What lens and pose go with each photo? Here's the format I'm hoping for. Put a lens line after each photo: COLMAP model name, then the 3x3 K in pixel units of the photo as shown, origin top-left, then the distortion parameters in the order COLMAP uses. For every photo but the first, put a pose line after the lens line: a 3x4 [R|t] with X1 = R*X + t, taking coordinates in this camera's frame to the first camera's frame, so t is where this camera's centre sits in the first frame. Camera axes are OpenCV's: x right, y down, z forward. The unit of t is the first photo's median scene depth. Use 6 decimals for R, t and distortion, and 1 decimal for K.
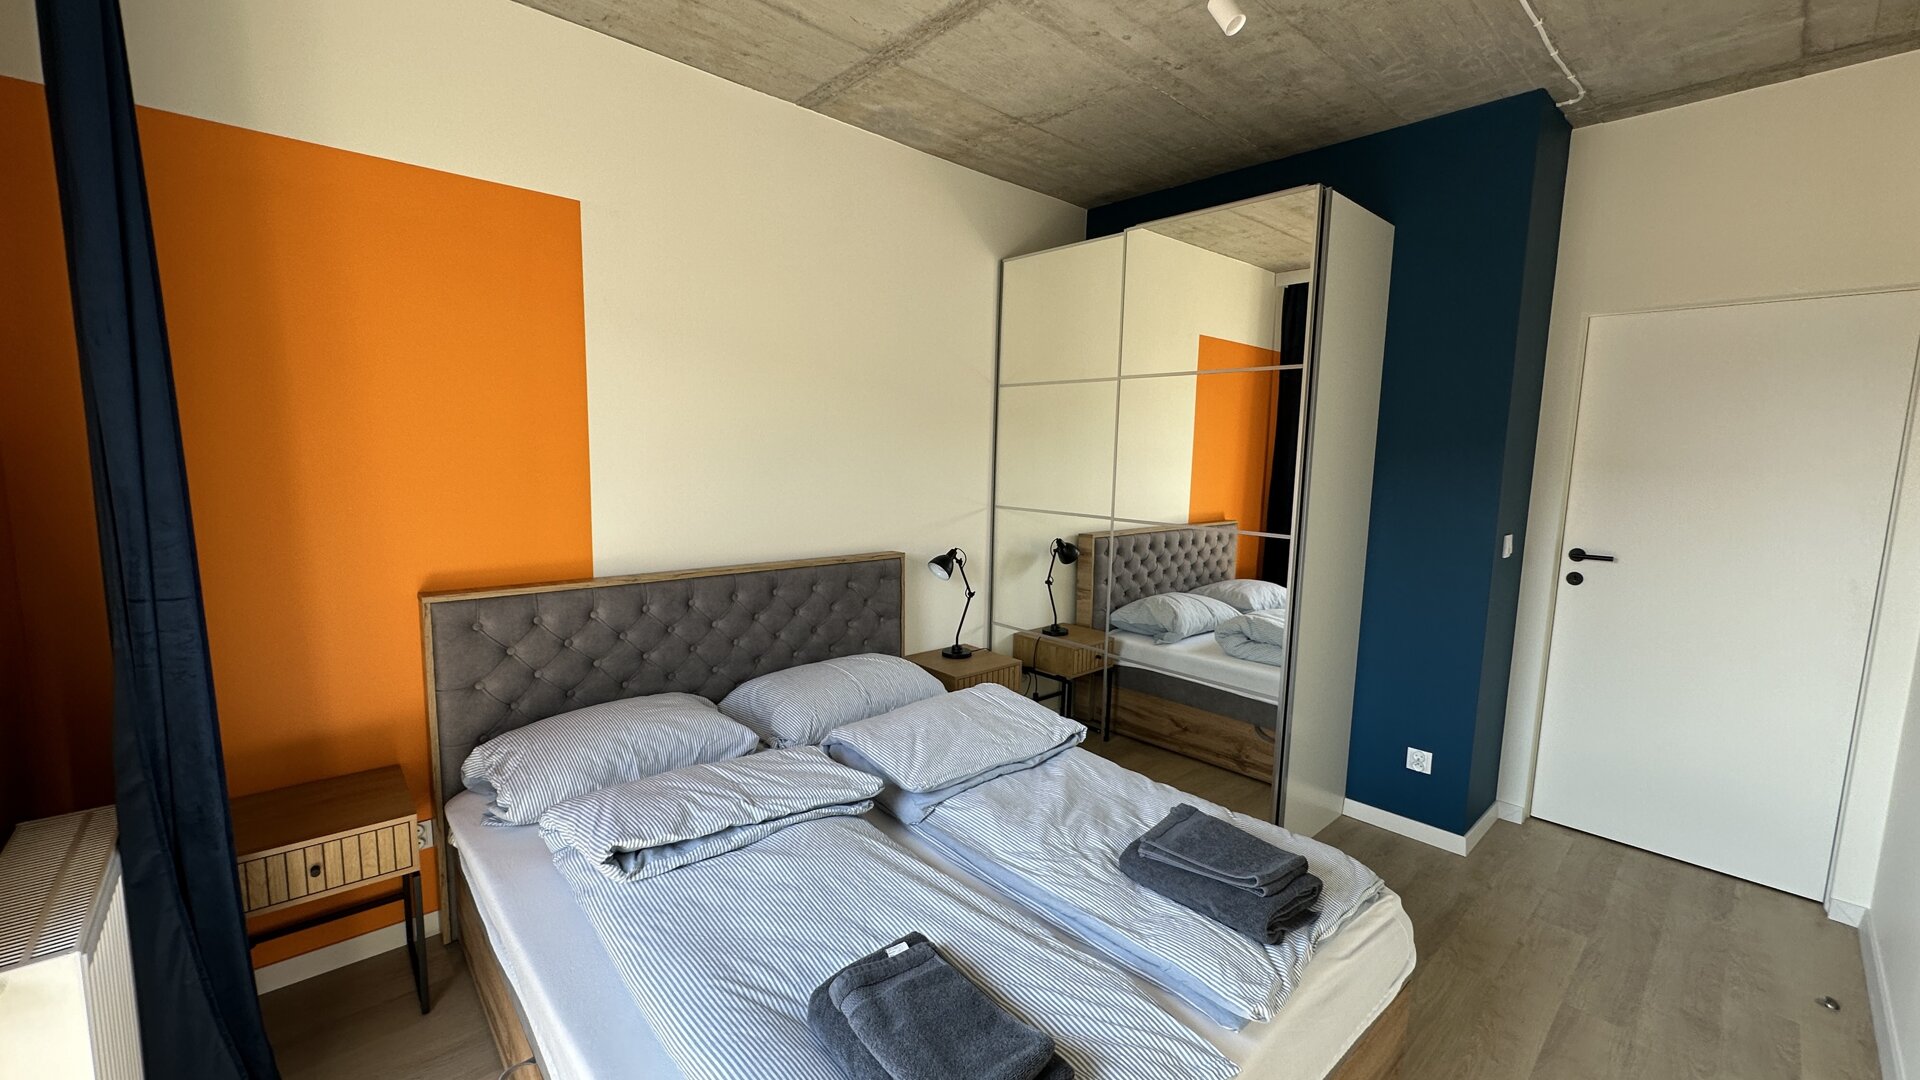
lens RADIAL K [[764.8, 0, 961.2], [0, 764.8, 540.8], [0, 0, 1]] dist [-0.001400, 0.000013]
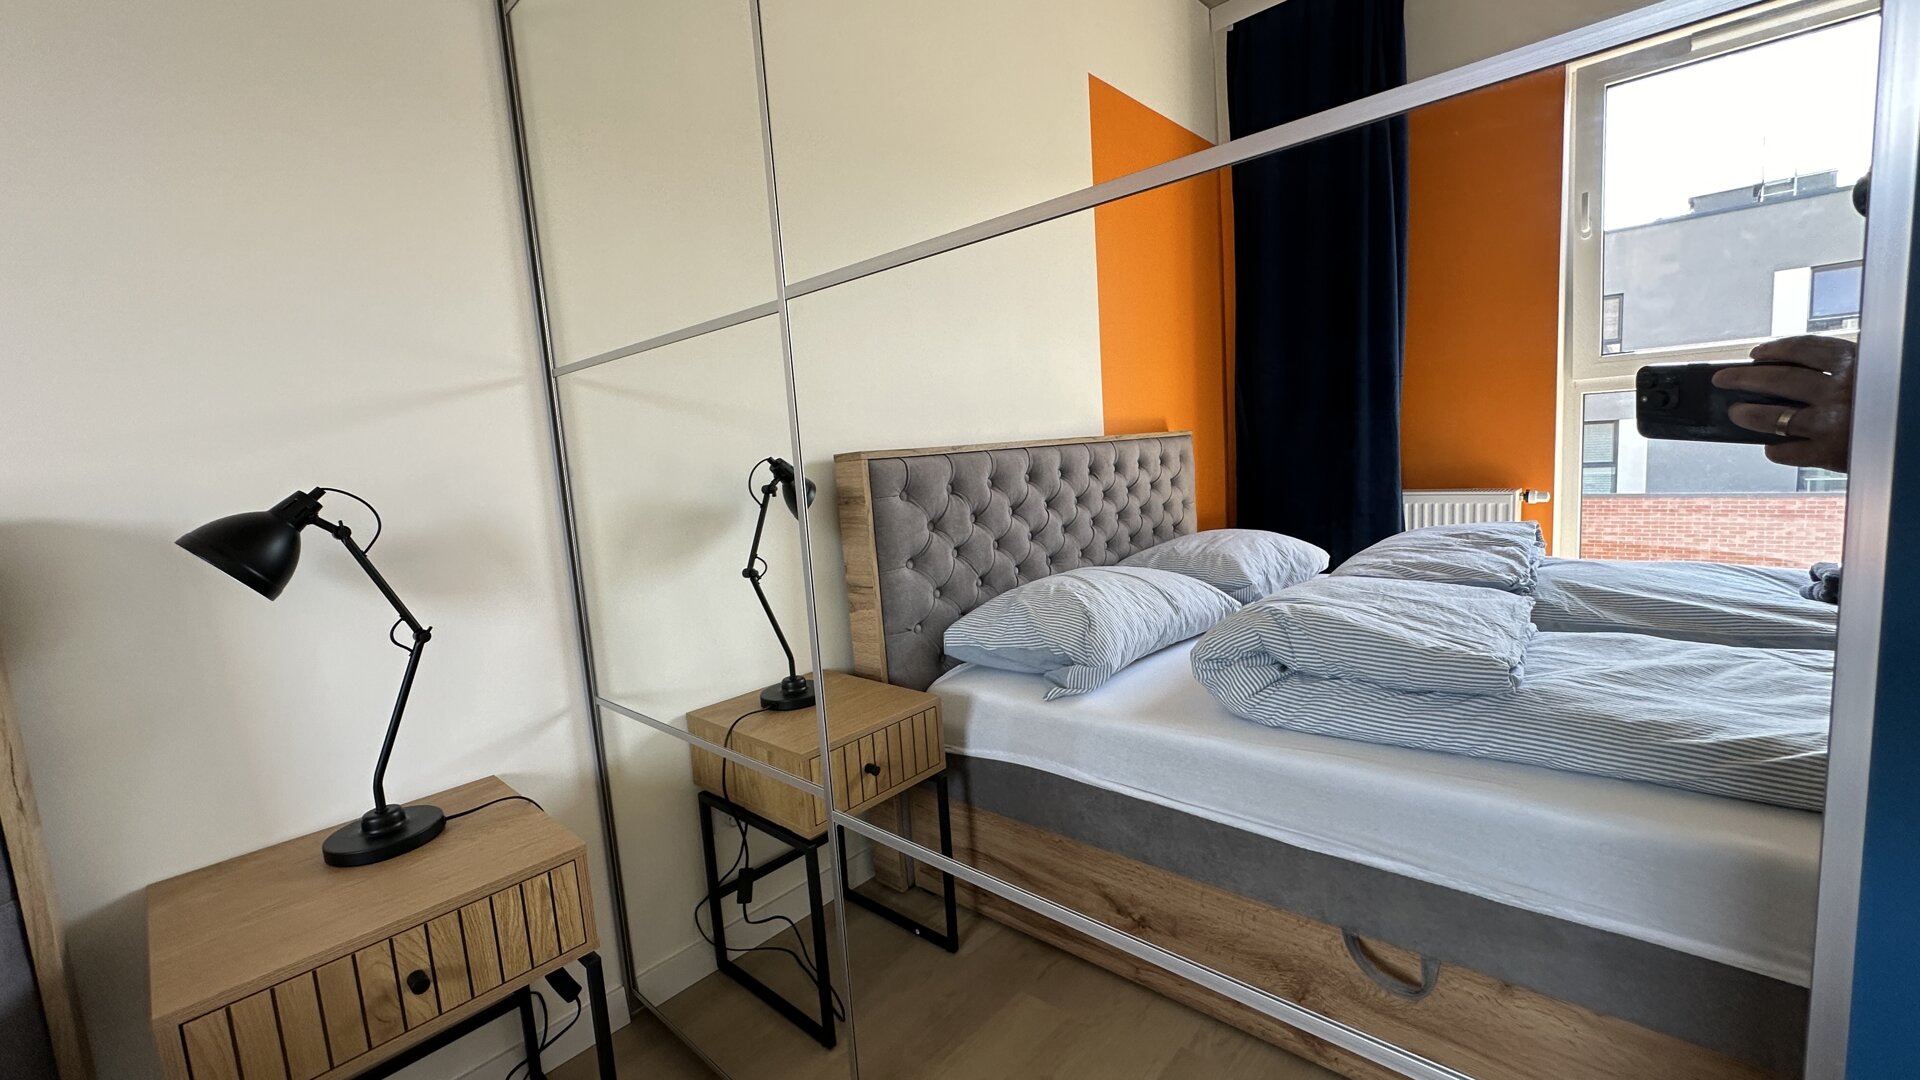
lens RADIAL K [[764.8, 0, 961.2], [0, 764.8, 540.8], [0, 0, 1]] dist [-0.001400, 0.000013]
pose [[0.991310, -0.101413, 0.083782, 0.158626], [0.101369, 0.994837, 0.004780, 0.040073], [-0.083834, 0.003754, 0.996473, 0.519551]]
